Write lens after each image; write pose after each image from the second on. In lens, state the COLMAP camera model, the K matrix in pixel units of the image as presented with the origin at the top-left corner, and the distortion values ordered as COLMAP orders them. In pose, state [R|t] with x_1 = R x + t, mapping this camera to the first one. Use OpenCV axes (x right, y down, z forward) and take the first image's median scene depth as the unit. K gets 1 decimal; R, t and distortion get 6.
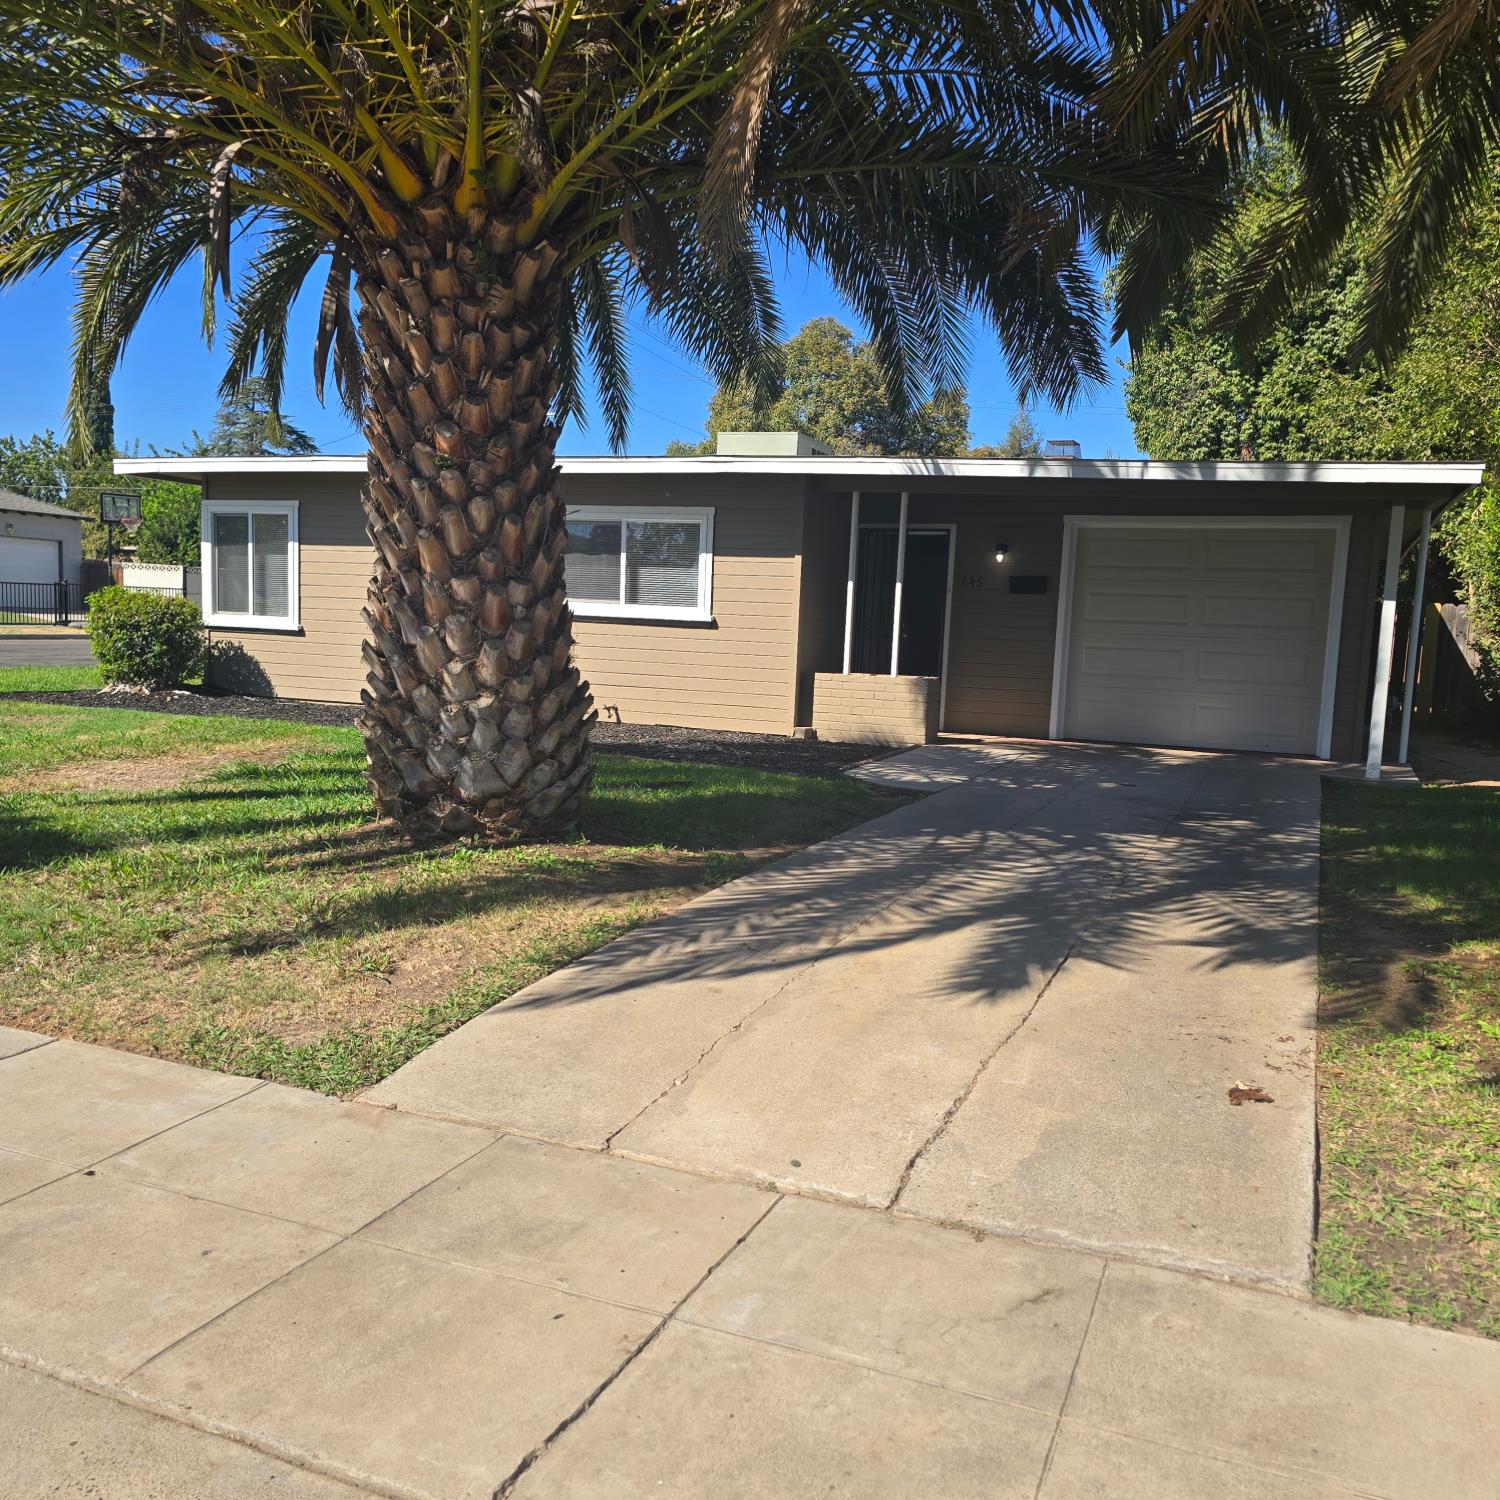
lens RADIAL K [[1367.4, 0, 750.0], [0, 1367.4, 750.0], [0, 0, 1]] dist [0.016736, 0.006346]
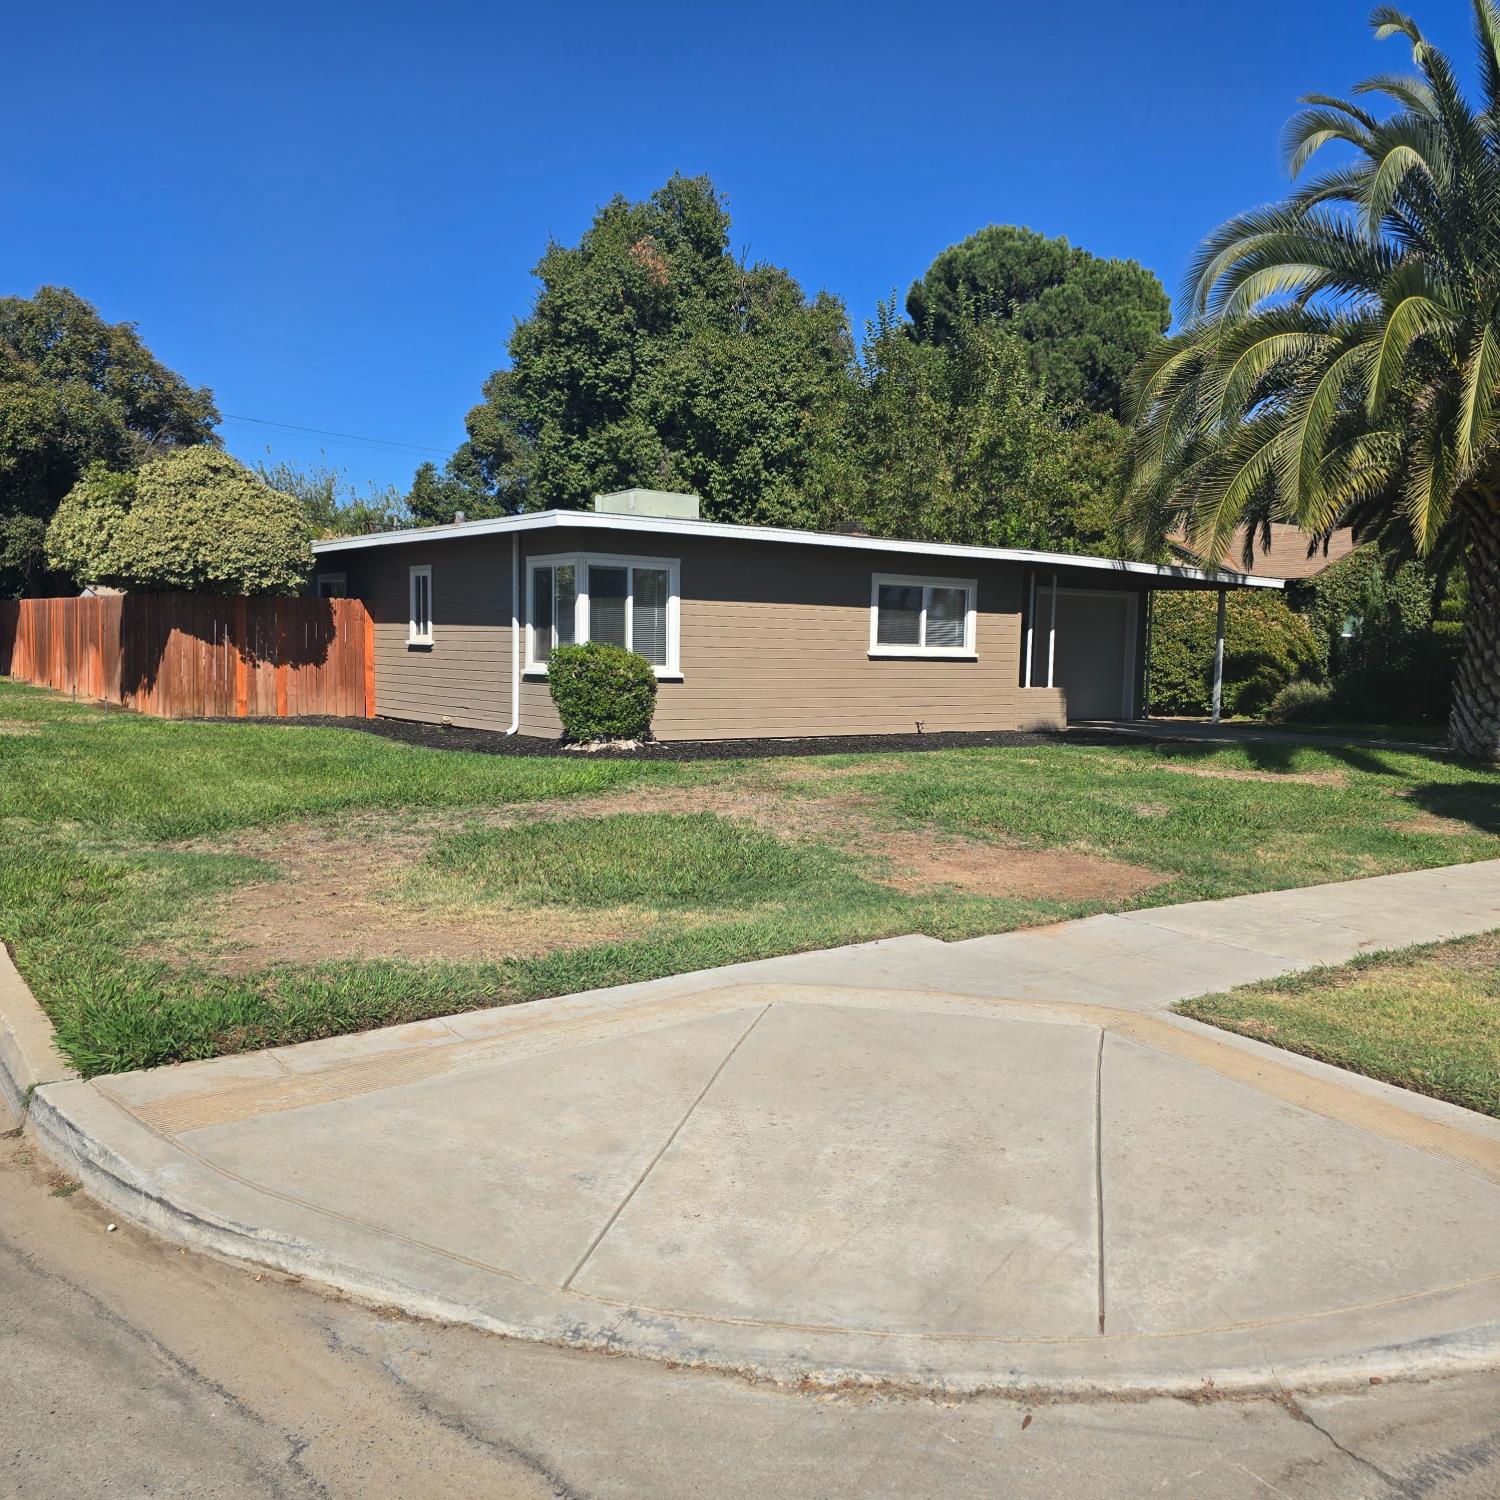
lens RADIAL K [[1367.4, 0, 750.0], [0, 1367.4, 750.0], [0, 0, 1]] dist [0.016736, 0.006346]
pose [[0.519227, -0.094536, 0.849392, -1.398806], [0.083866, 0.994703, 0.059443, -0.102106], [-0.850512, 0.040371, 0.524405, 0.435679]]
